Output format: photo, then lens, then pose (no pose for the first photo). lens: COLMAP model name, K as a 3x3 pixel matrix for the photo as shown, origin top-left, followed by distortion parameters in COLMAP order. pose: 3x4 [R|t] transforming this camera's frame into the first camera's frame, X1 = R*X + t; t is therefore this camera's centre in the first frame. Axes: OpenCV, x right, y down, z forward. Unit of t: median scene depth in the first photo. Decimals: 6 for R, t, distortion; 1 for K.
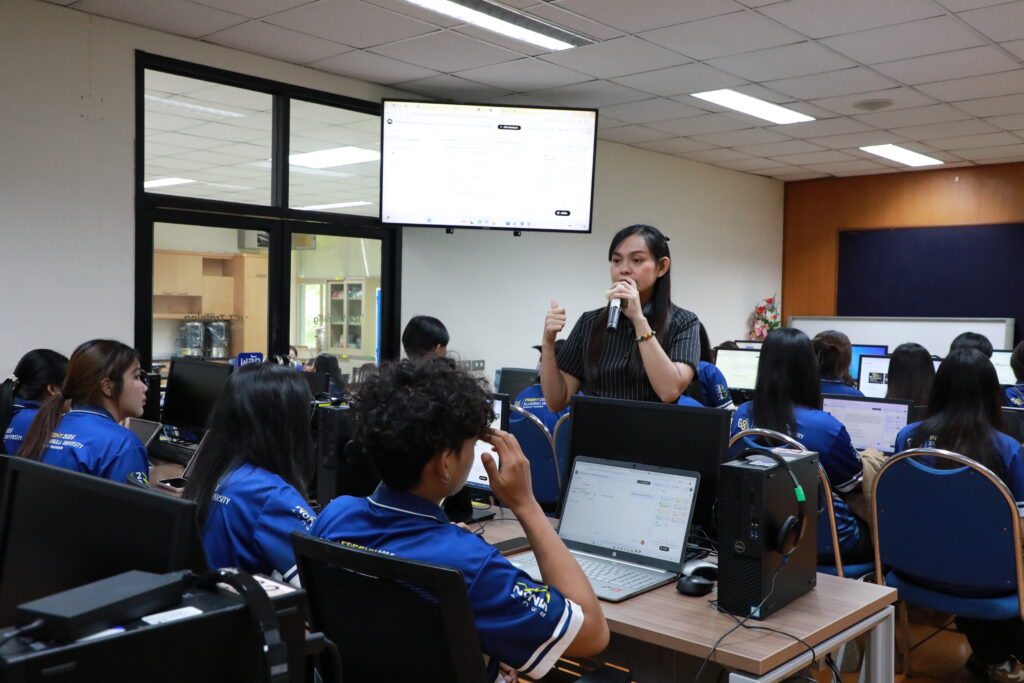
lens RADIAL K [[996.6, 0, 513.3], [0, 996.6, 338.2], [0, 0, 1]] dist [0.072047, 0.031619]
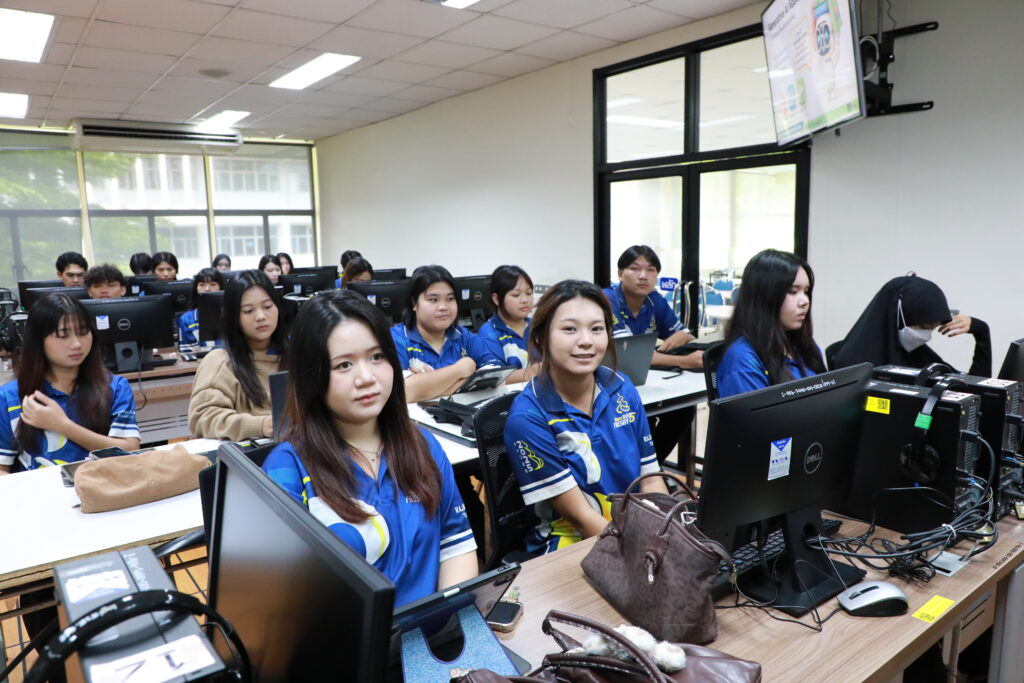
lens RADIAL K [[708.4, 0, 512.0], [0, 708.4, 341.5], [0, 0, 1]] dist [-0.061569, 0.034169]
pose [[-0.203374, 0.131783, -0.970192, 0.634051], [-0.012016, 0.990490, 0.137059, -0.023850], [0.979027, 0.039532, -0.199857, 0.980374]]
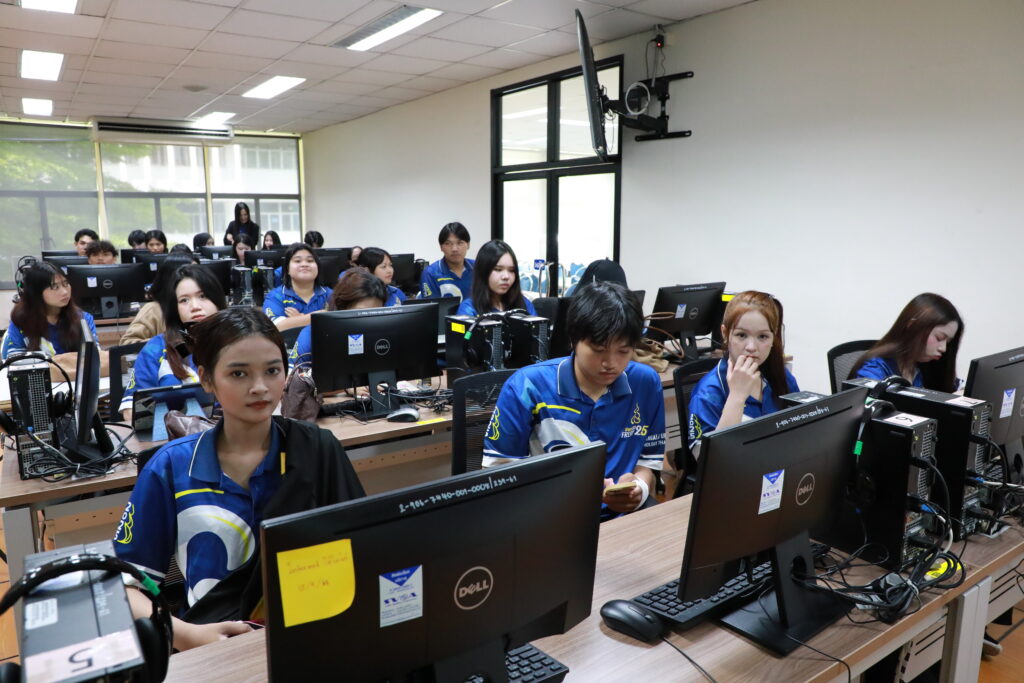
lens RADIAL K [[708.4, 0, 512.0], [0, 708.4, 341.5], [0, 0, 1]] dist [-0.061569, 0.034169]
pose [[-0.247432, 0.151552, -0.956979, 0.817750], [-0.033260, 0.985781, 0.164712, -0.038570], [0.968334, 0.072584, -0.238873, 1.221132]]
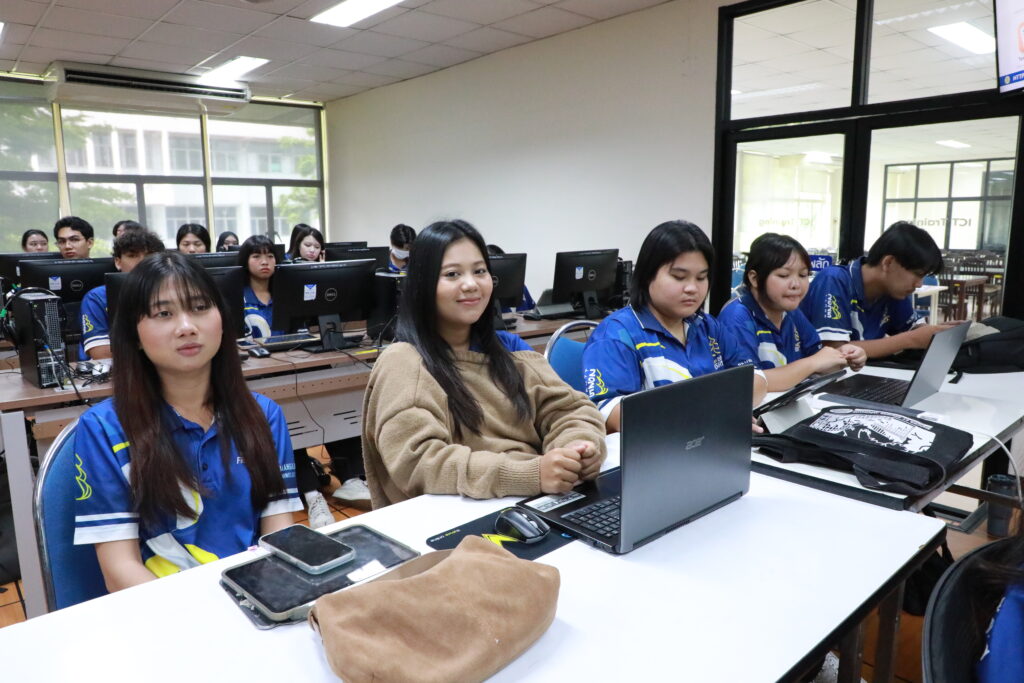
lens RADIAL K [[699.7, 0, 496.4], [0, 699.7, 342.9], [0, 0, 1]] dist [-0.035454, 0.003233]
pose [[-0.153520, 0.150884, -0.976558, 0.504870], [-0.025626, 0.987333, 0.156577, -0.000397], [0.987813, 0.049062, -0.147708, 0.772928]]
